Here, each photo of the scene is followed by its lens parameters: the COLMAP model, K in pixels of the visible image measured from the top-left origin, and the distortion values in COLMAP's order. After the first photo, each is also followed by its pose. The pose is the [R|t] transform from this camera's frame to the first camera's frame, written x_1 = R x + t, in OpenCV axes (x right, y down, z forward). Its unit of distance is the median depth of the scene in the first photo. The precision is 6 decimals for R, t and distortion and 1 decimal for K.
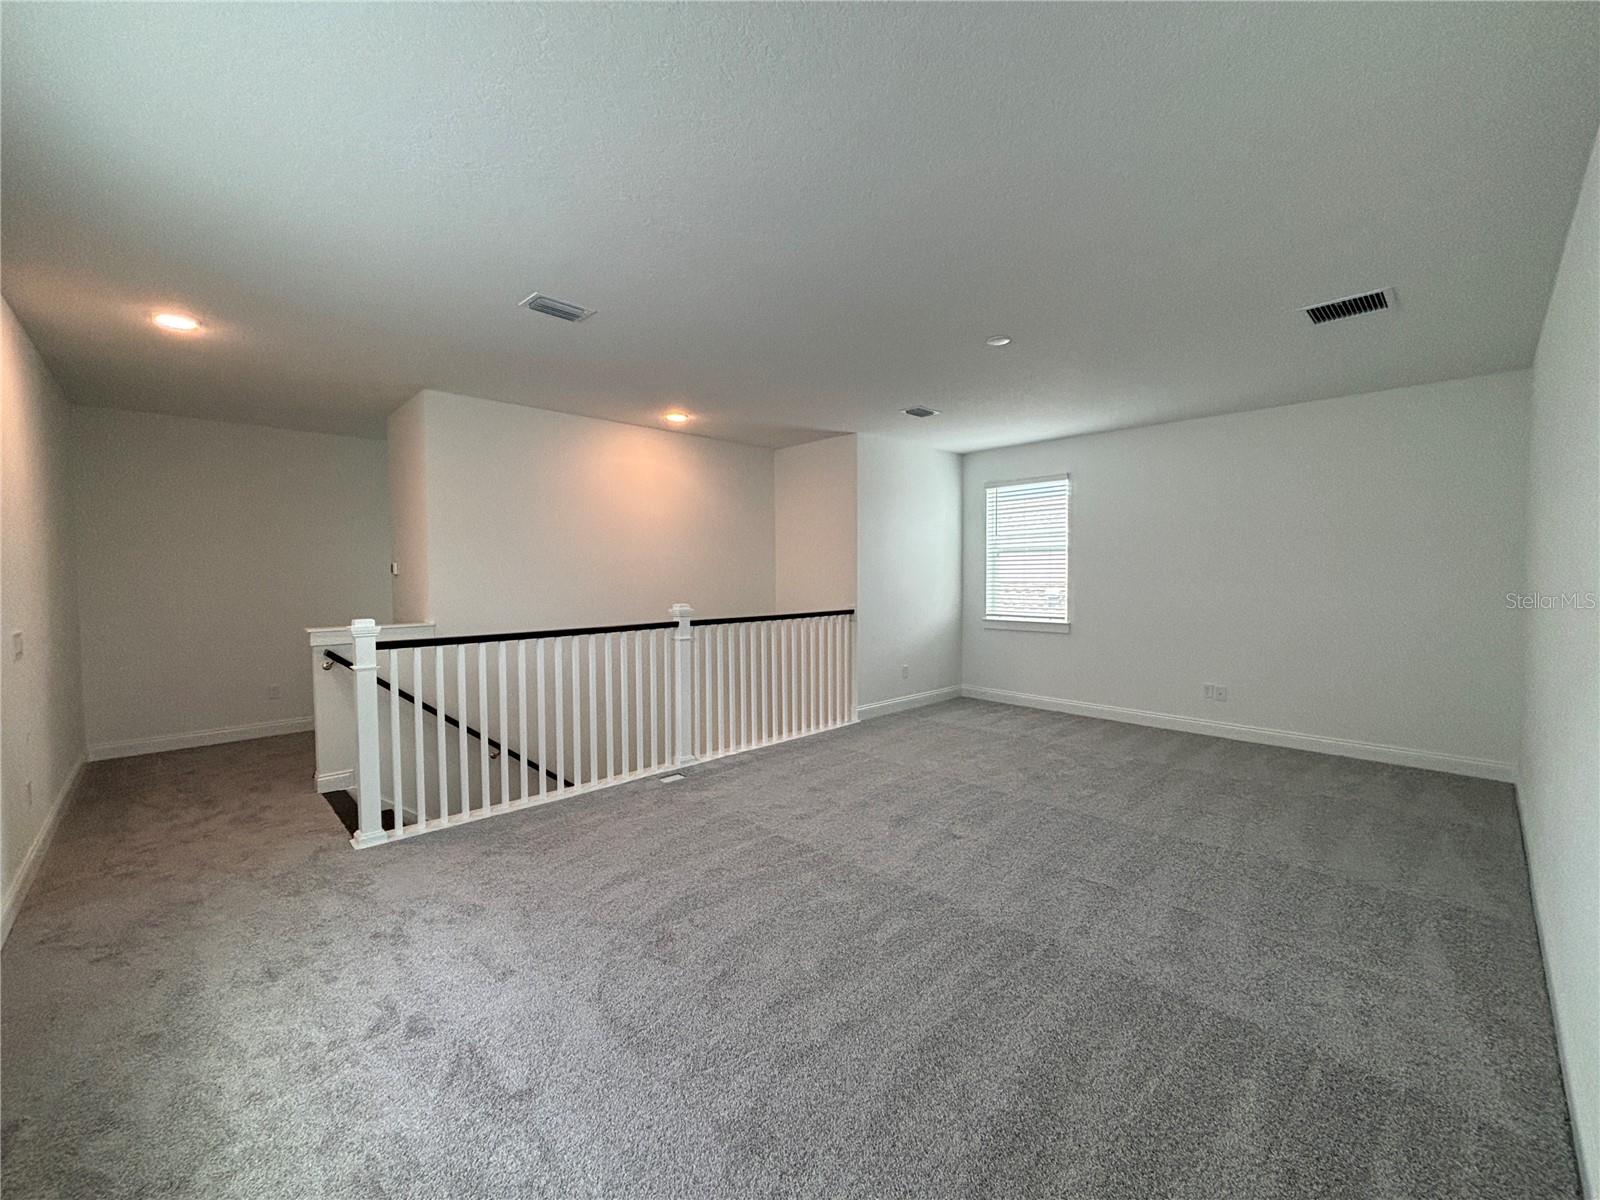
lens RADIAL K [[649.2, 0, 793.7], [0, 649.2, 598.3], [0, 0, 1]] dist [0.000268, 0.000701]
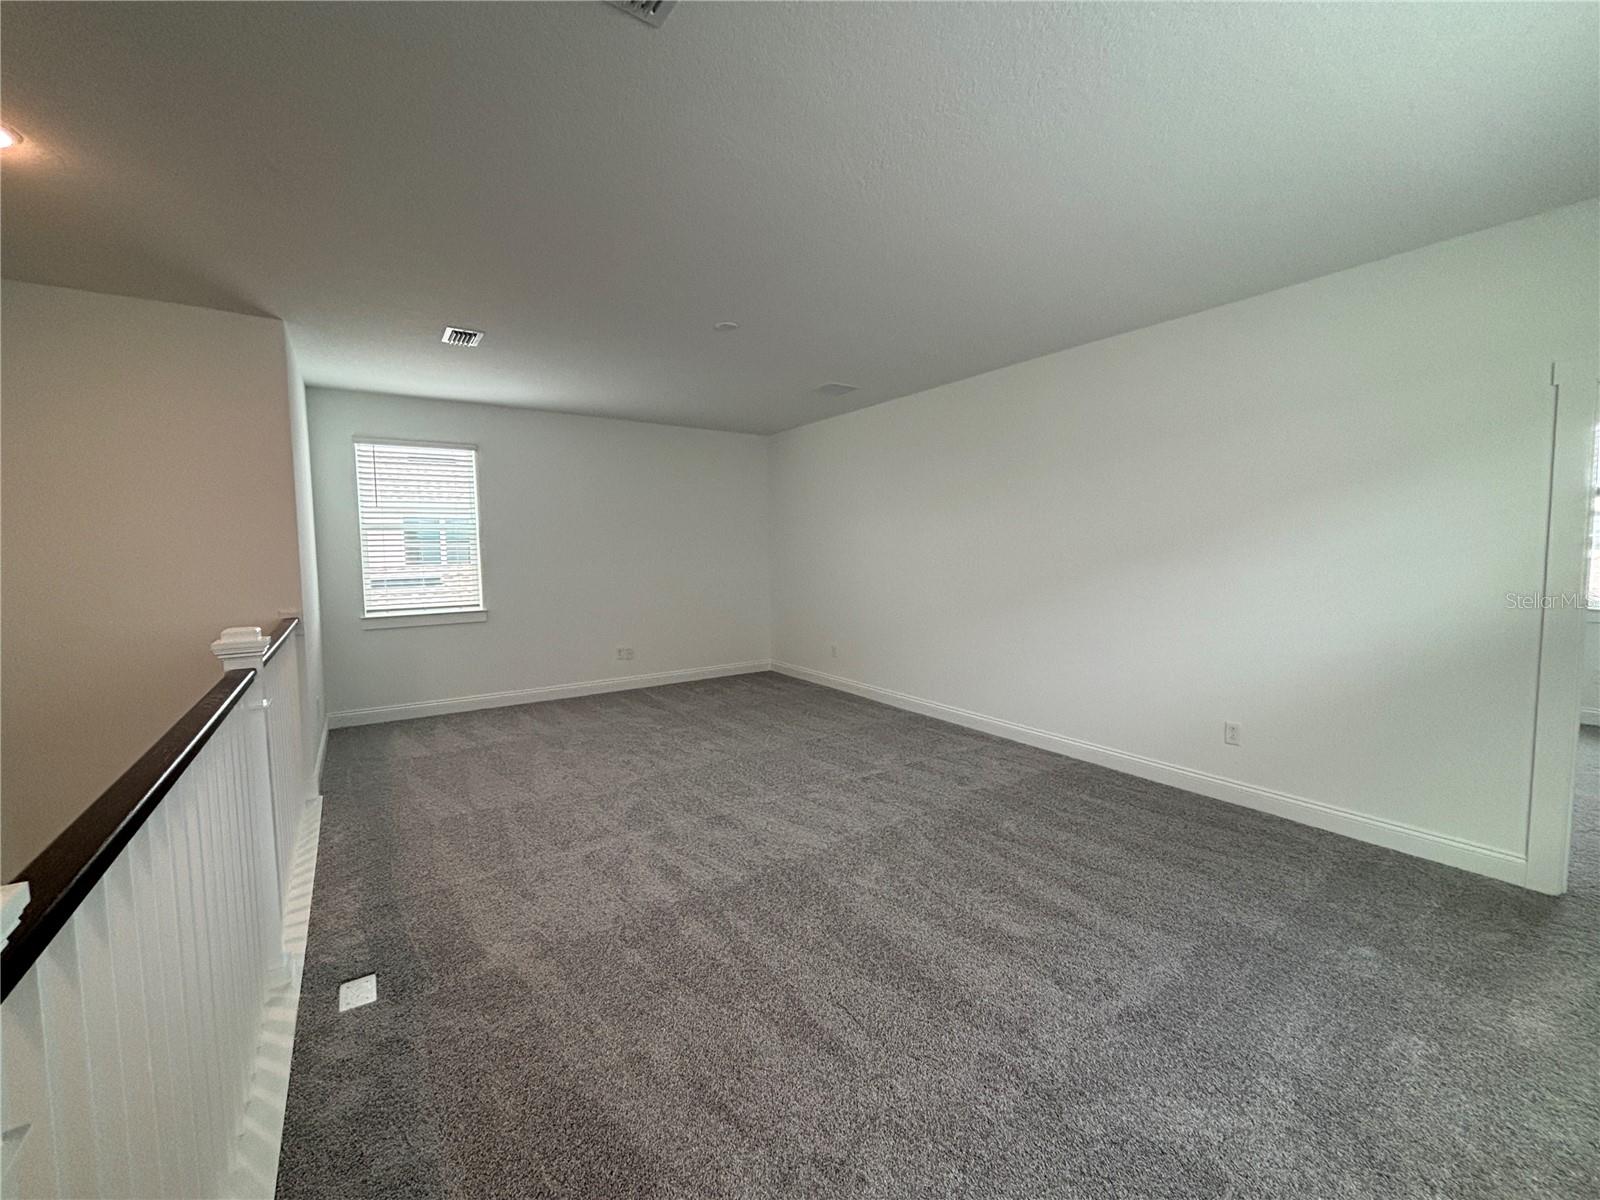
lens RADIAL K [[649.2, 0, 801.3], [0, 649.2, 597.4], [0, 0, 1]] dist [0.000268, 0.000701]
pose [[0.156948, -0.071770, 0.984996, -0.471733], [0.050886, 0.996619, 0.064509, -0.018053], [-0.986295, 0.039998, 0.160069, 0.484884]]
